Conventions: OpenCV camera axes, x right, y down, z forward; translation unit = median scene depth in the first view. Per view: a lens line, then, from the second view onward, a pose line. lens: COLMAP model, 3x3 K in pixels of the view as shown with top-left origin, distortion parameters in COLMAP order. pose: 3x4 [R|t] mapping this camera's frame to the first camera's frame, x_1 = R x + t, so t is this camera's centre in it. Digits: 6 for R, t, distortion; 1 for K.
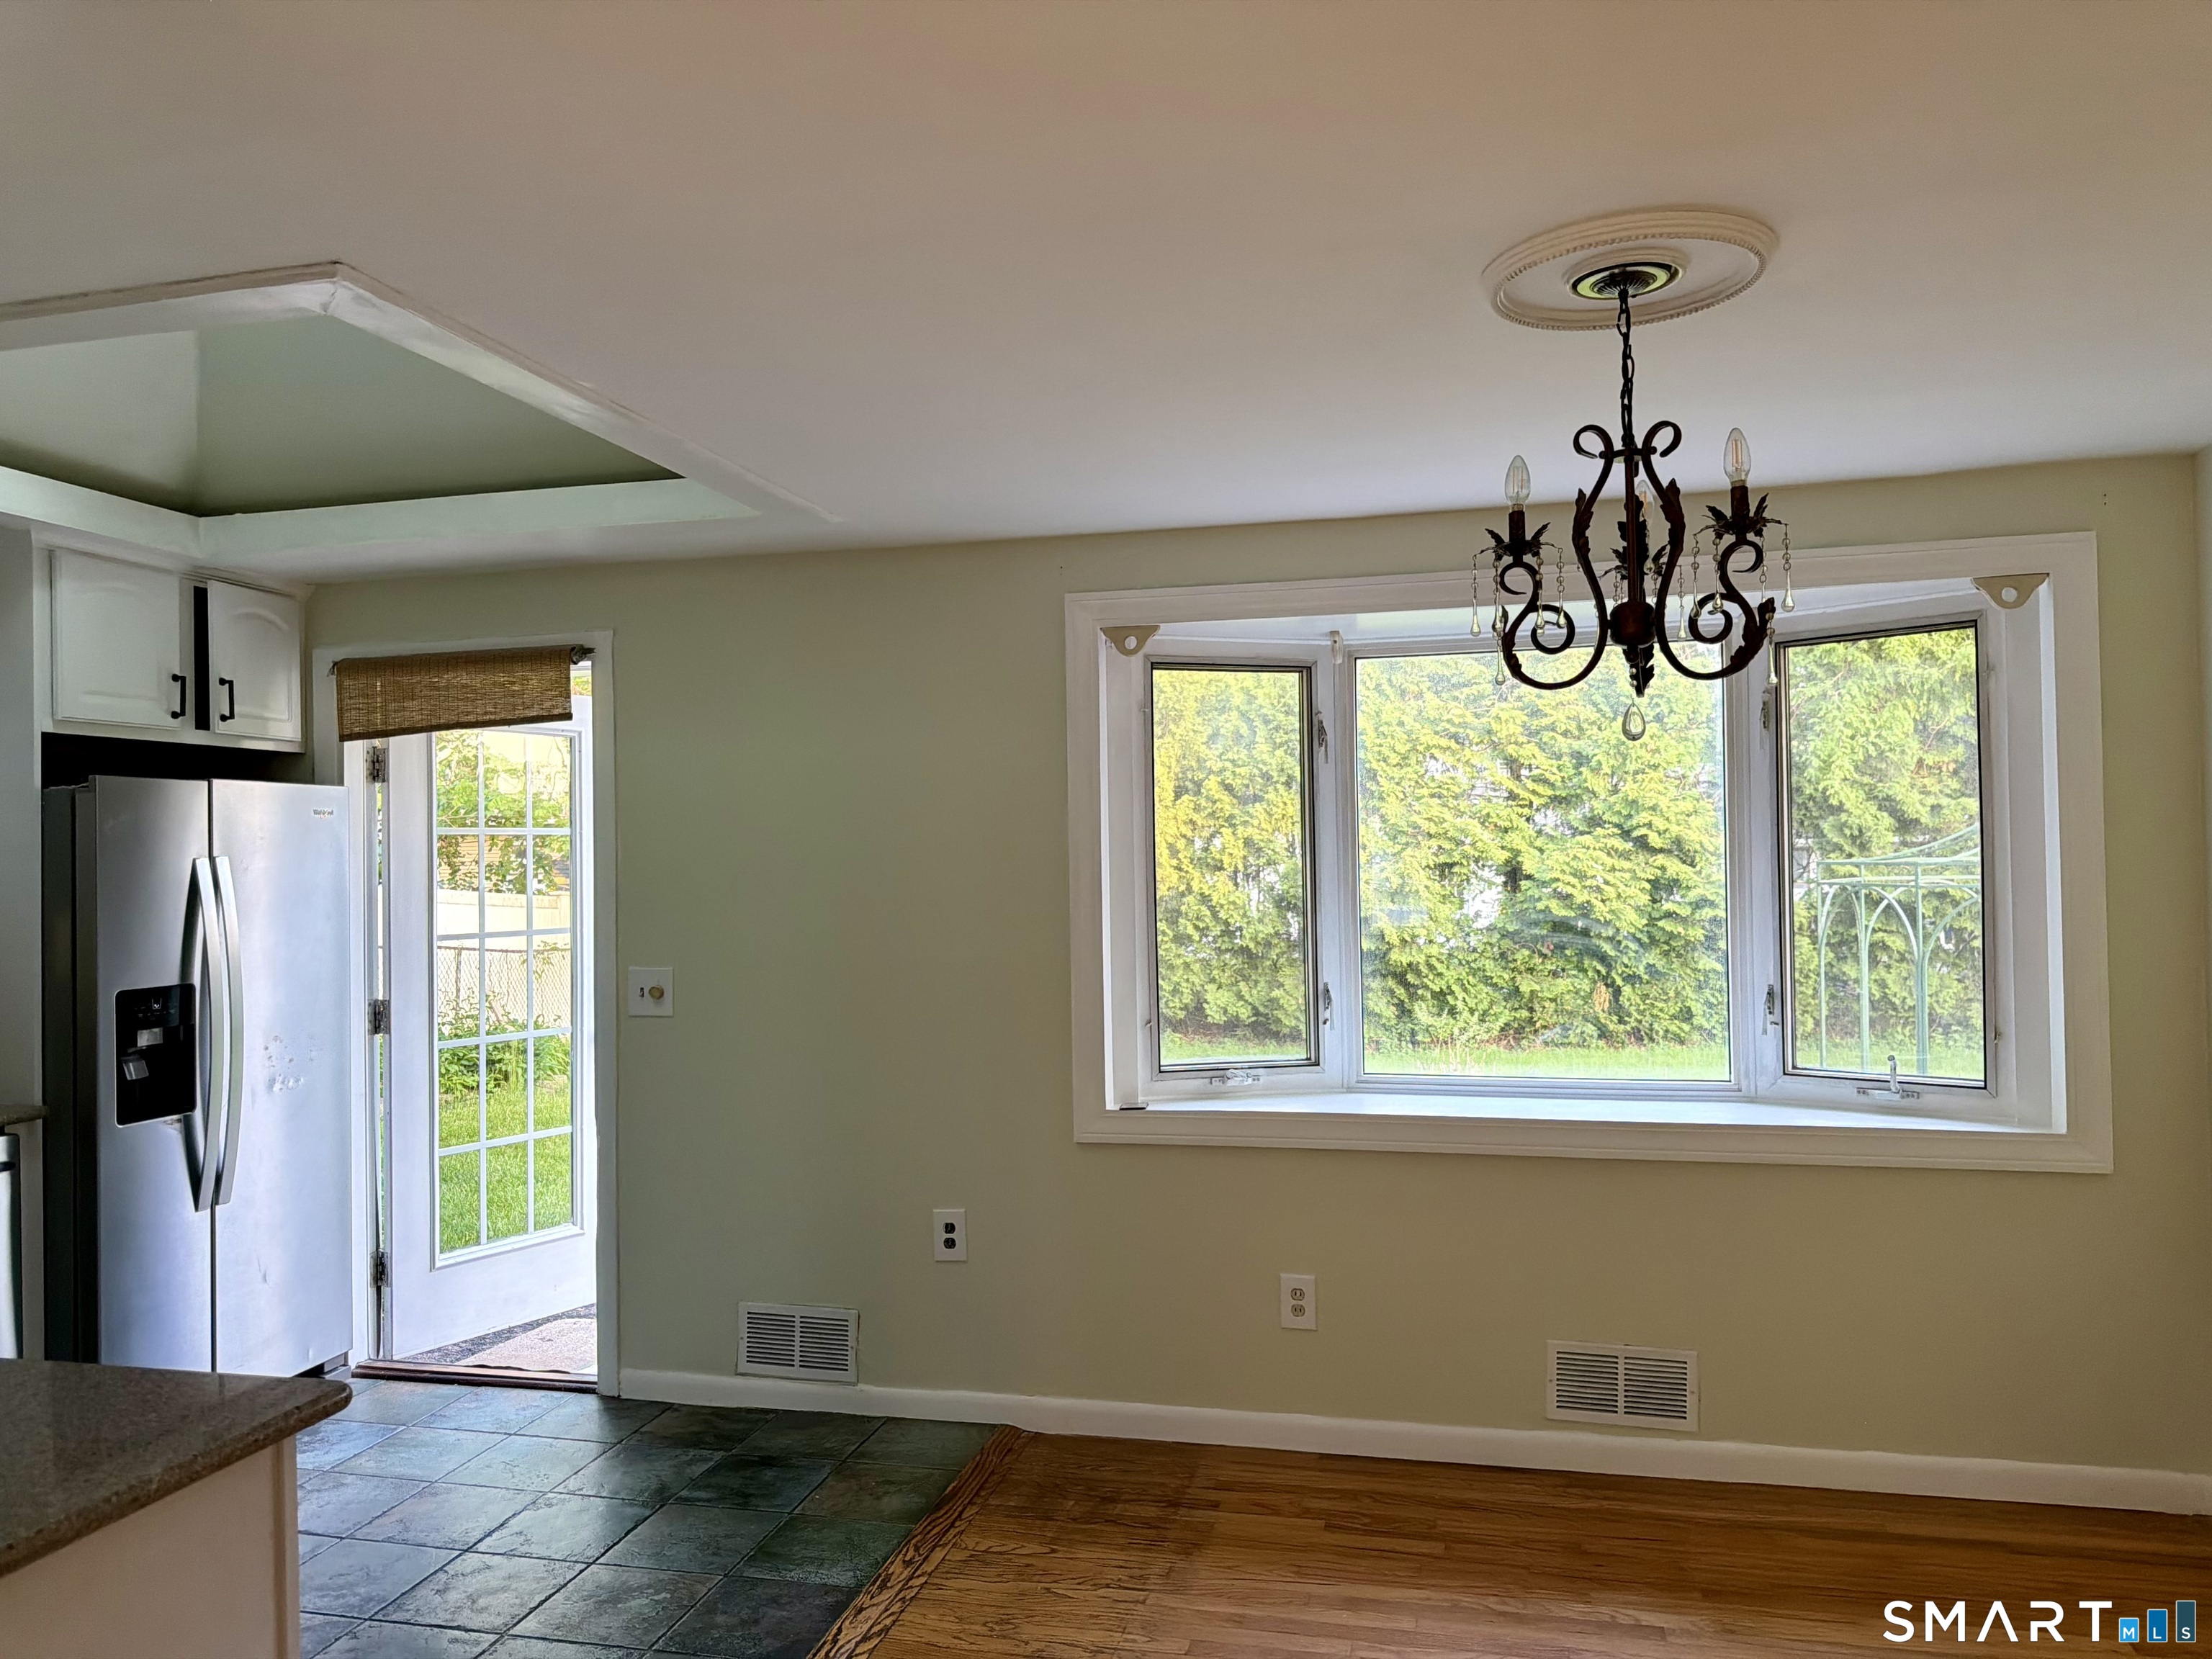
lens RADIAL K [[1554.0, 0, 1100.7], [0, 1554.0, 828.3], [0, 0, 1]] dist [0.132470, -0.225195]
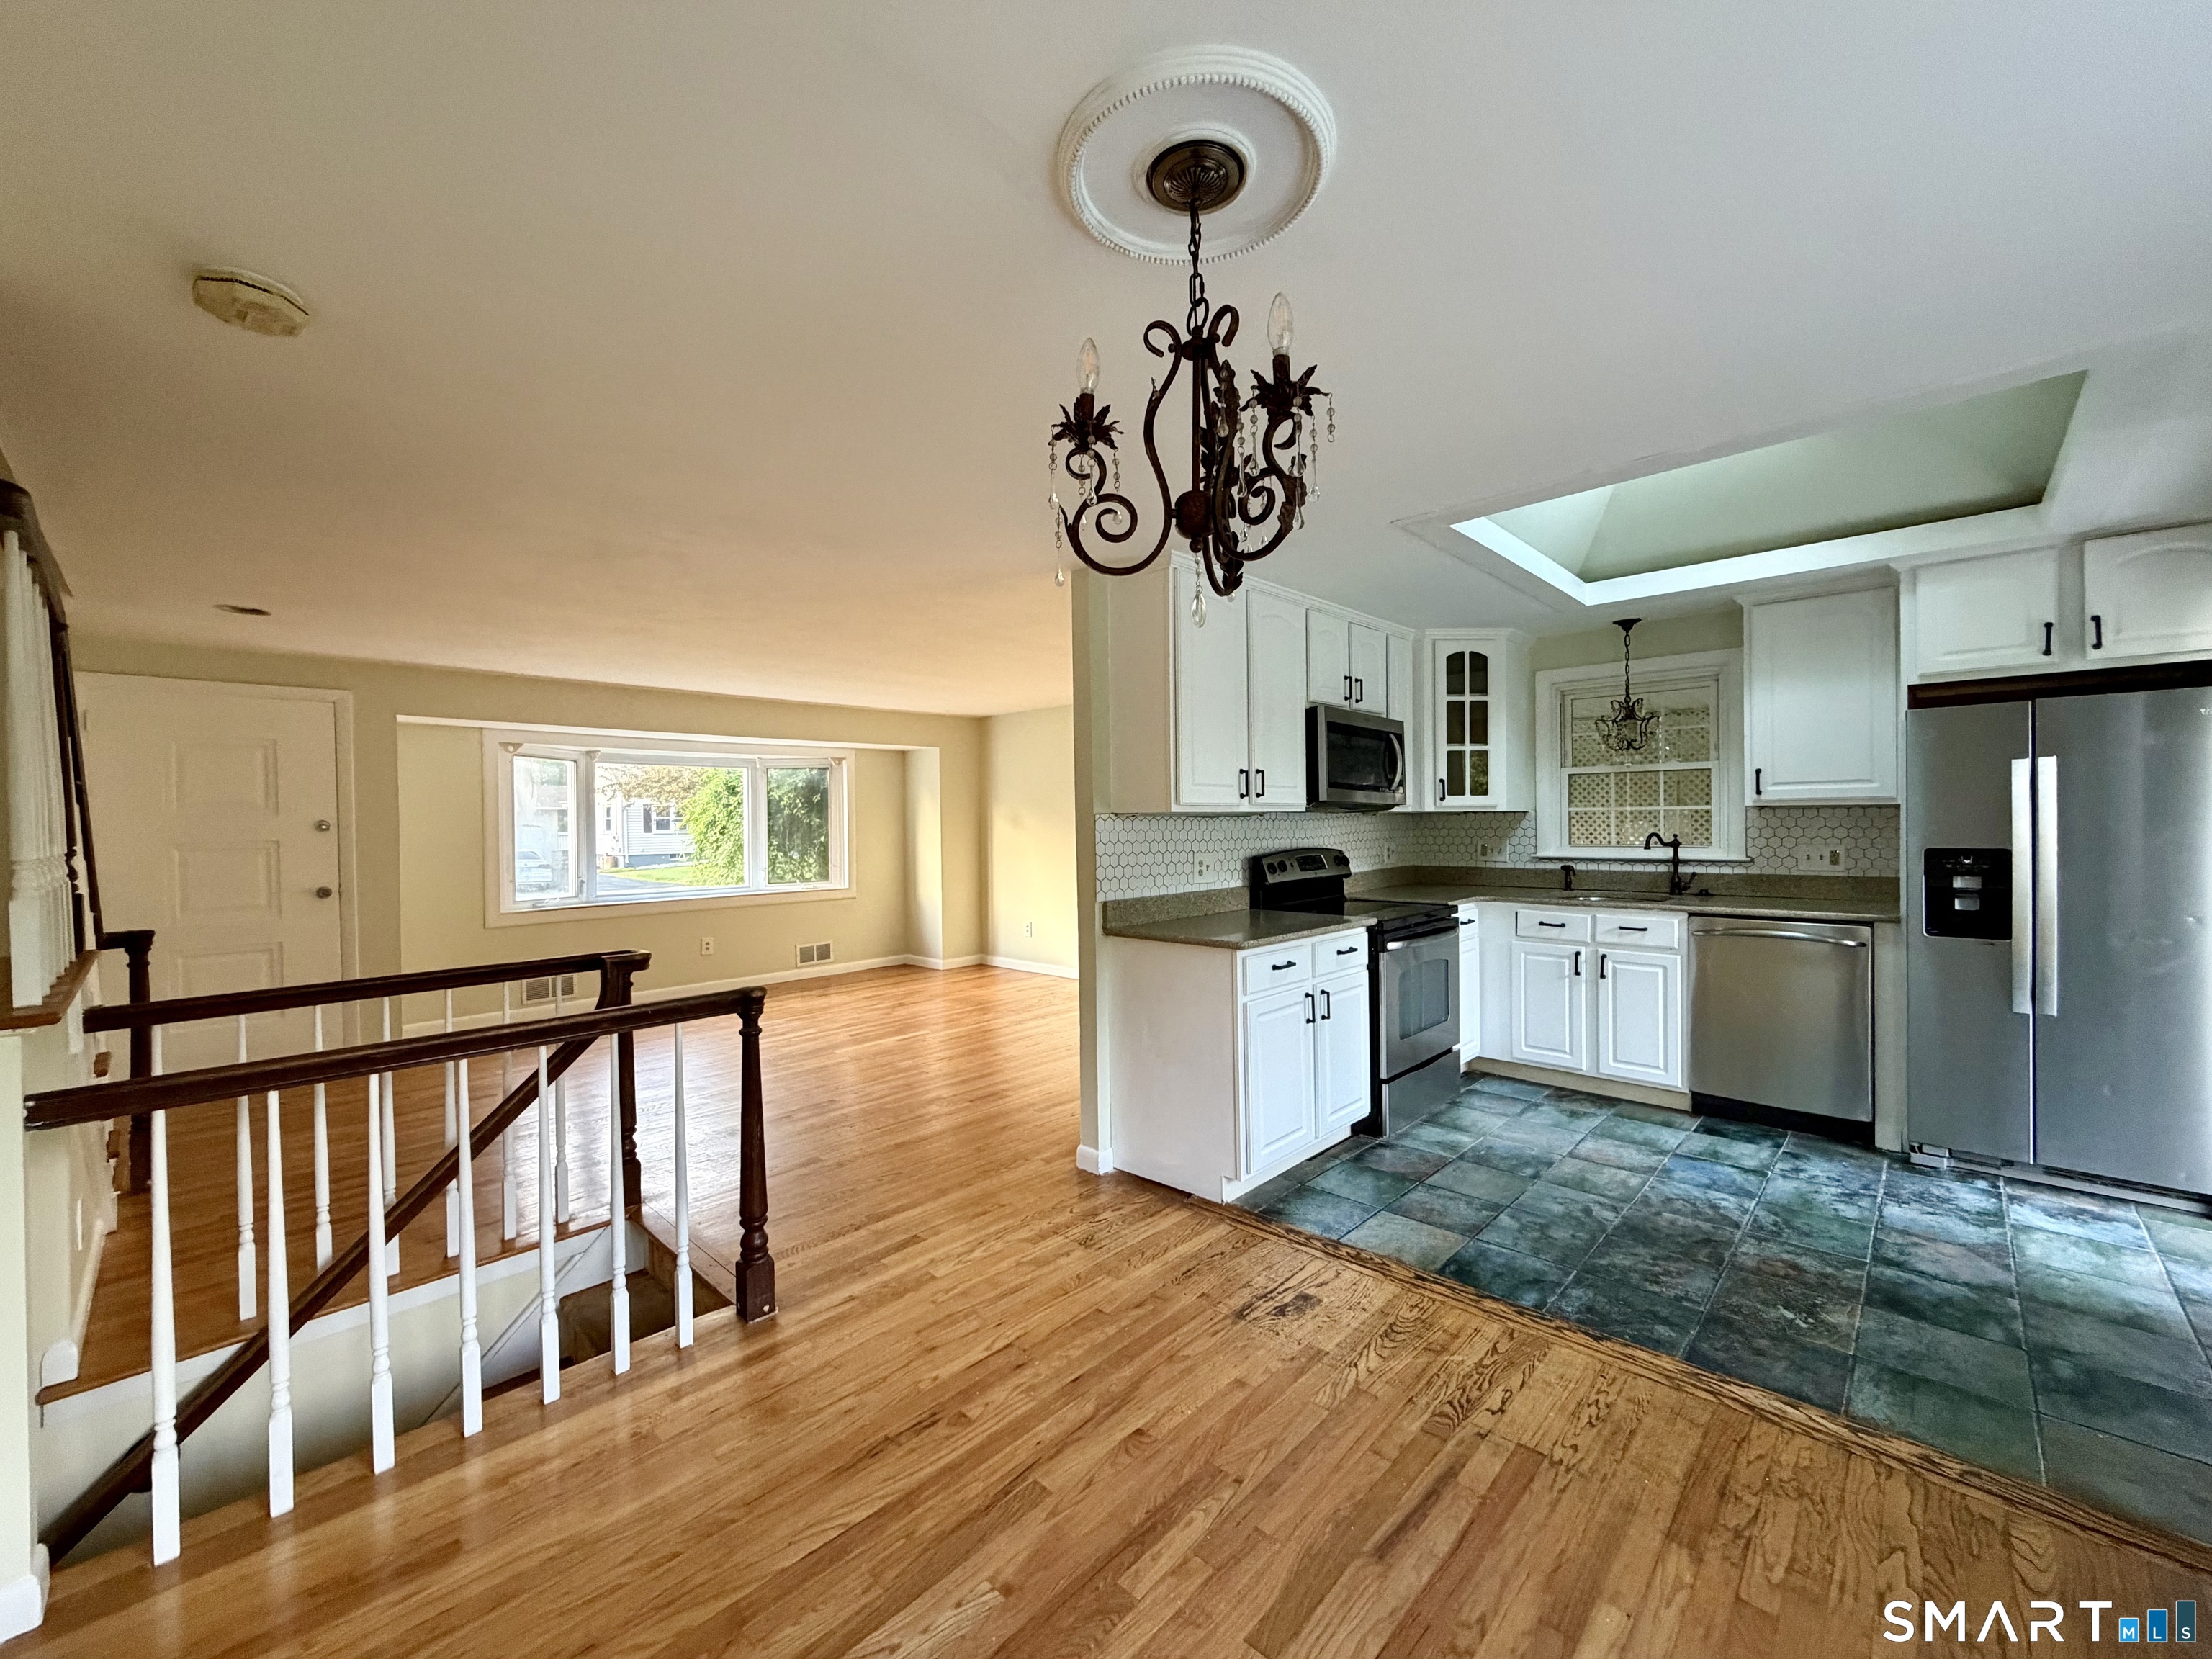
lens RADIAL K [[878.9, 0, 1105.0], [0, 878.9, 827.1], [0, 0, 1]] dist [0.000389, 0.000462]
pose [[-0.500015, 0.029222, -0.865524, 0.513533], [0.030827, 0.999398, 0.015932, 0.044370], [0.865468, -0.018715, -0.500615, 0.733978]]
